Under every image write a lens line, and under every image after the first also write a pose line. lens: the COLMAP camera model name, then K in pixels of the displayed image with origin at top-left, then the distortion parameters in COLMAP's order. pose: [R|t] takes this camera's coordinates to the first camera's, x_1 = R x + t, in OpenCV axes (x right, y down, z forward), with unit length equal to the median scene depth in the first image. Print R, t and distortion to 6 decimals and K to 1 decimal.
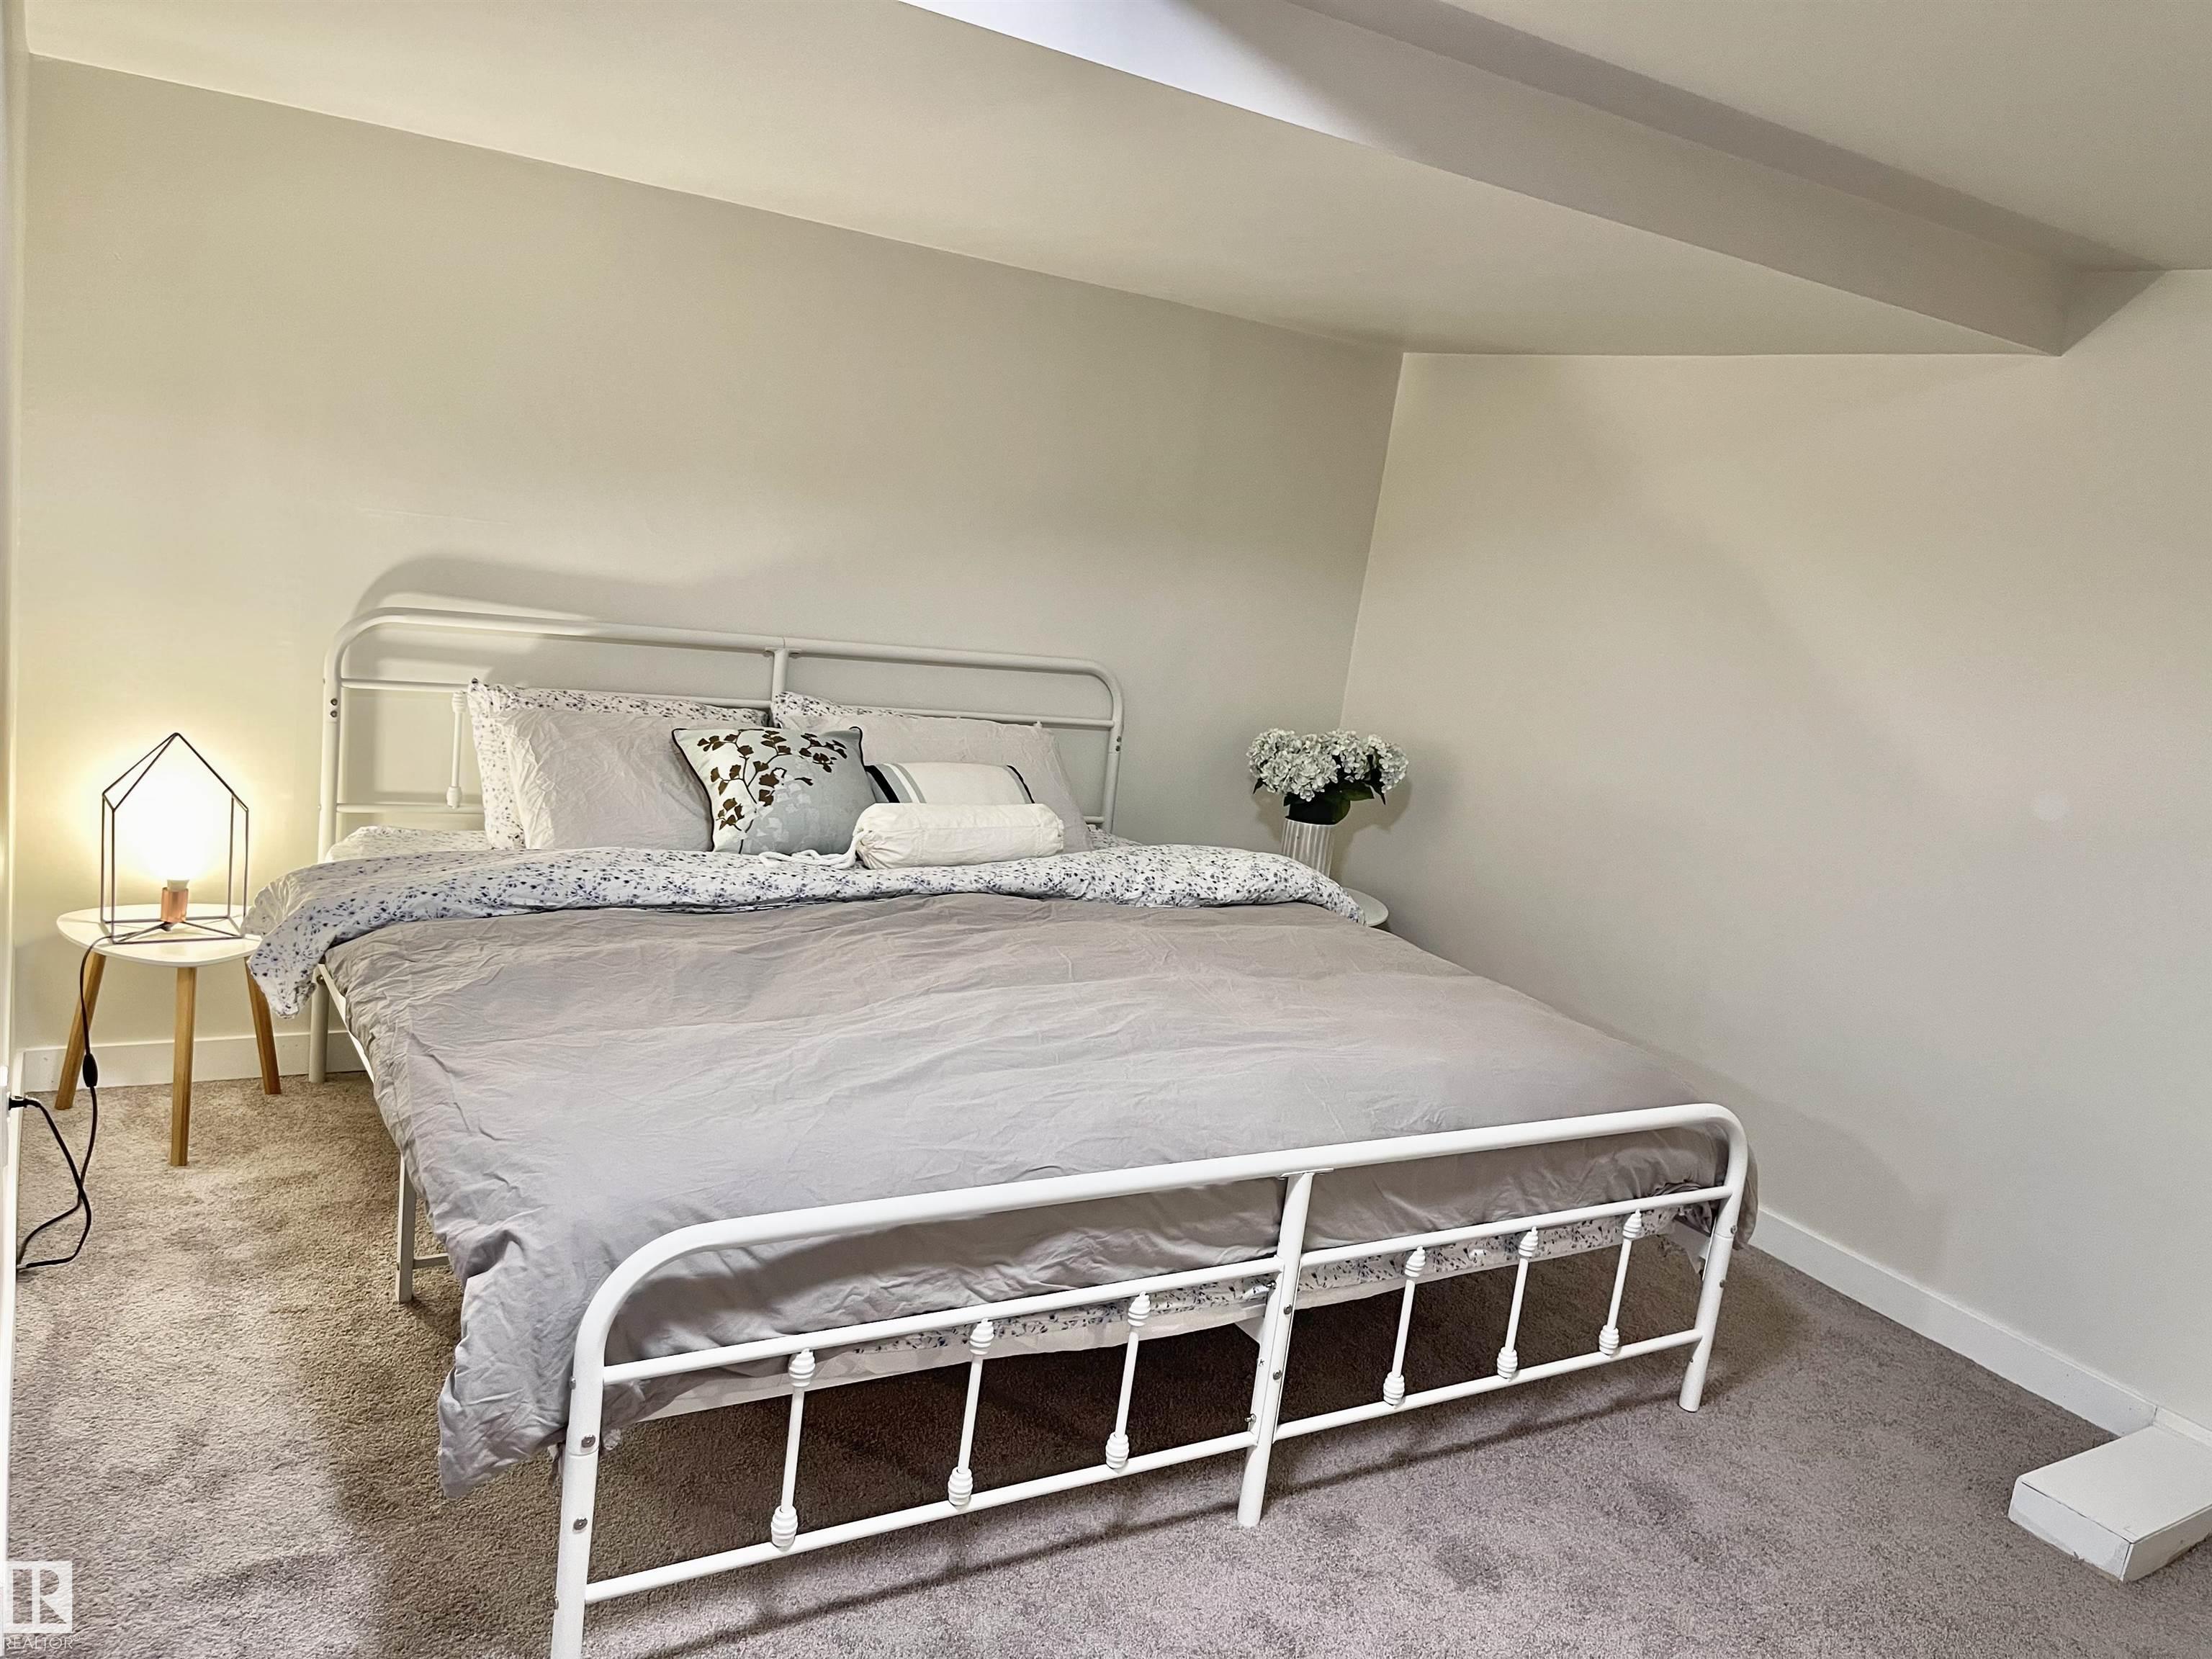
lens RADIAL K [[1674.4, 0, 1106.0], [0, 1674.4, 829.5], [0, 0, 1]] dist [0.080714, -0.091342]
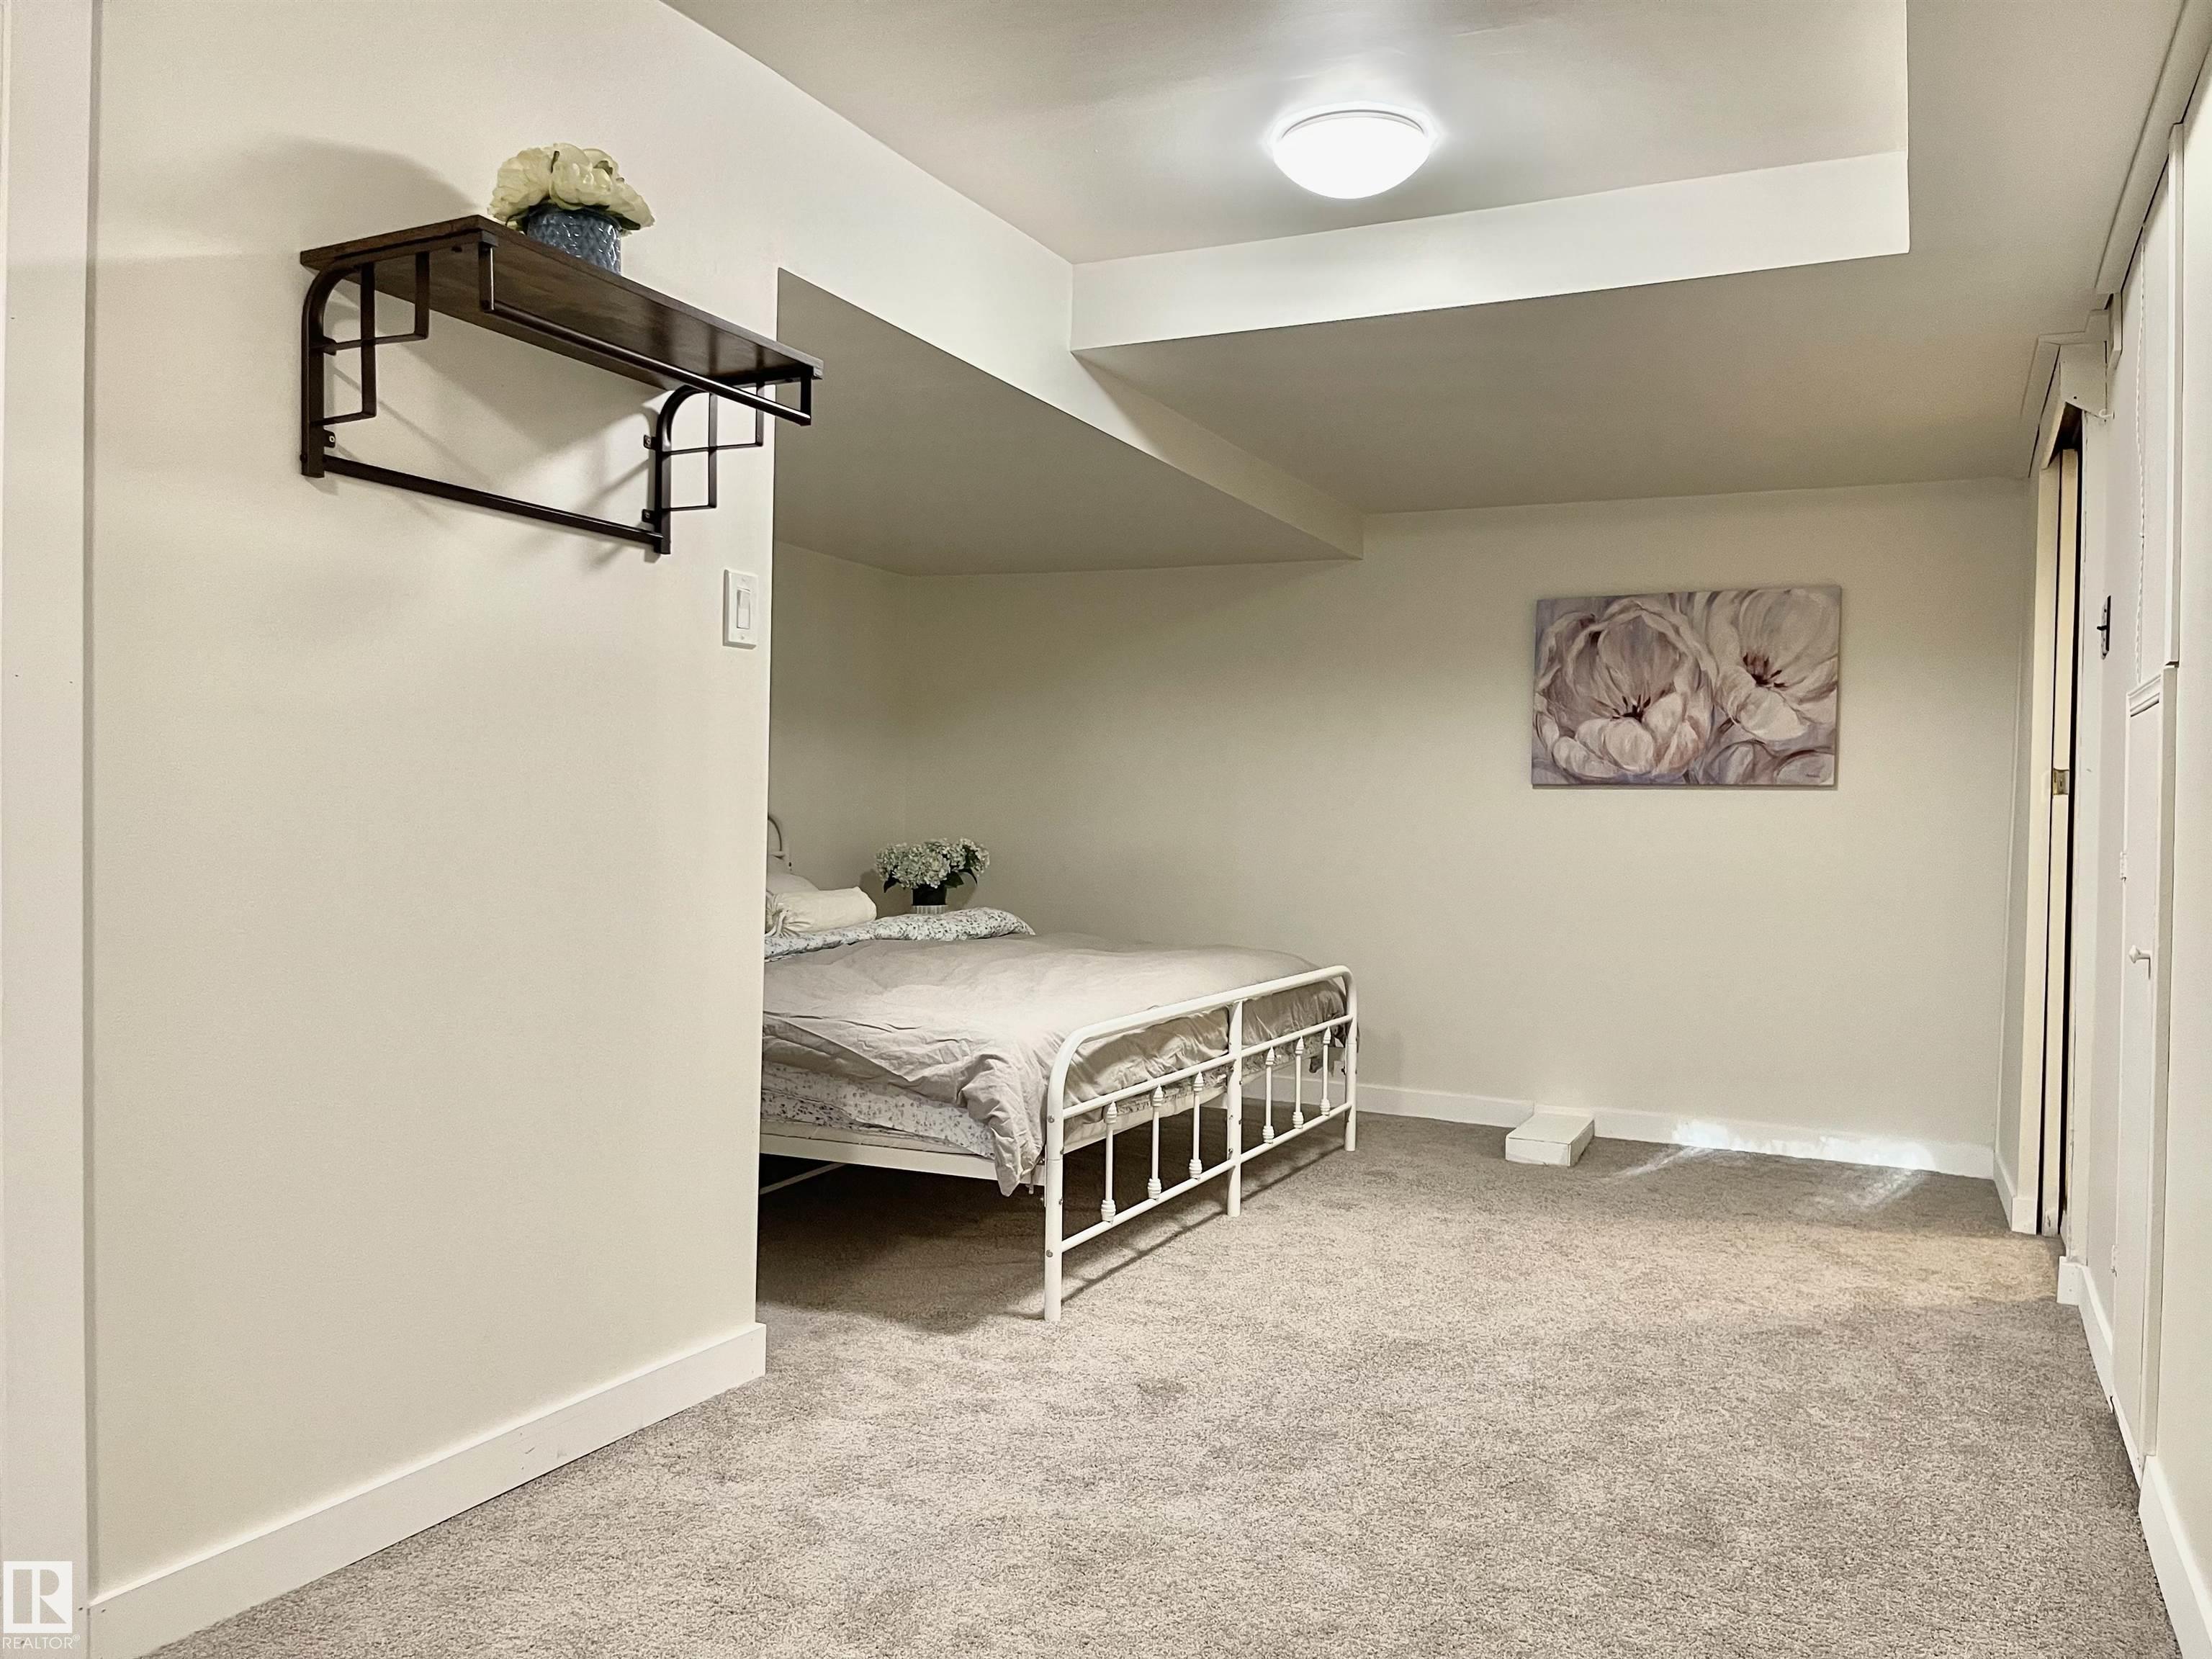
lens RADIAL K [[1674.4, 0, 1106.0], [0, 1674.4, 829.5], [0, 0, 1]] dist [0.080714, -0.091342]
pose [[0.842959, -0.126228, 0.522960, -0.888689], [0.194746, 0.977755, -0.077908, 0.131938], [-0.501493, 0.167518, 0.848789, -0.469374]]
